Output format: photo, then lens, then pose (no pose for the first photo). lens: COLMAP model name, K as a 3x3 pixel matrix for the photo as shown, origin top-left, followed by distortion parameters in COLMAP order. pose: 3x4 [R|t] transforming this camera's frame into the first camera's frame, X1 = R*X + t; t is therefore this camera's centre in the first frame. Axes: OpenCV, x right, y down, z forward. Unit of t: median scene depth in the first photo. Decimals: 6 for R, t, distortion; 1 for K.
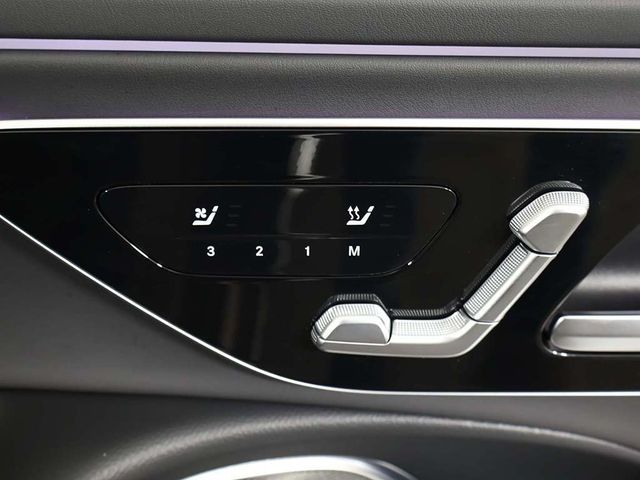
lens RADIAL K [[653.4, 0, 320.0], [0, 653.4, 240.0], [0, 0, 1]] dist [0.000240, -0.003949]
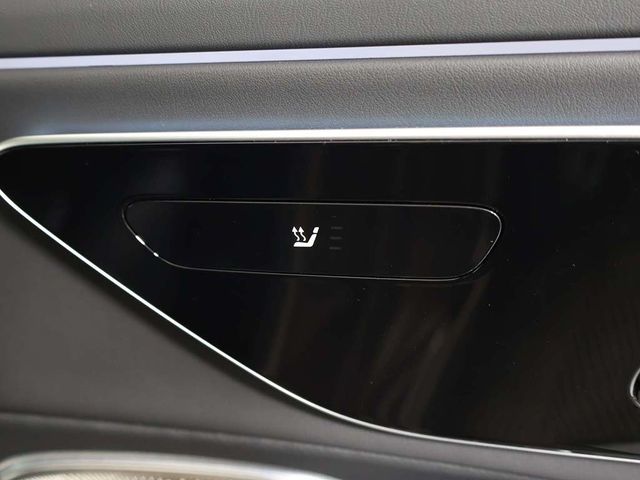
lens RADIAL K [[747.0, 0, 320.0], [0, 747.0, 240.0], [0, 0, 1]] dist [-0.011269, -0.020368]
pose [[0.975361, 0.015804, -0.220046, 0.303006], [-0.023887, 0.999132, -0.034124, 0.001122], [0.219316, 0.038540, 0.974892, 0.007959]]
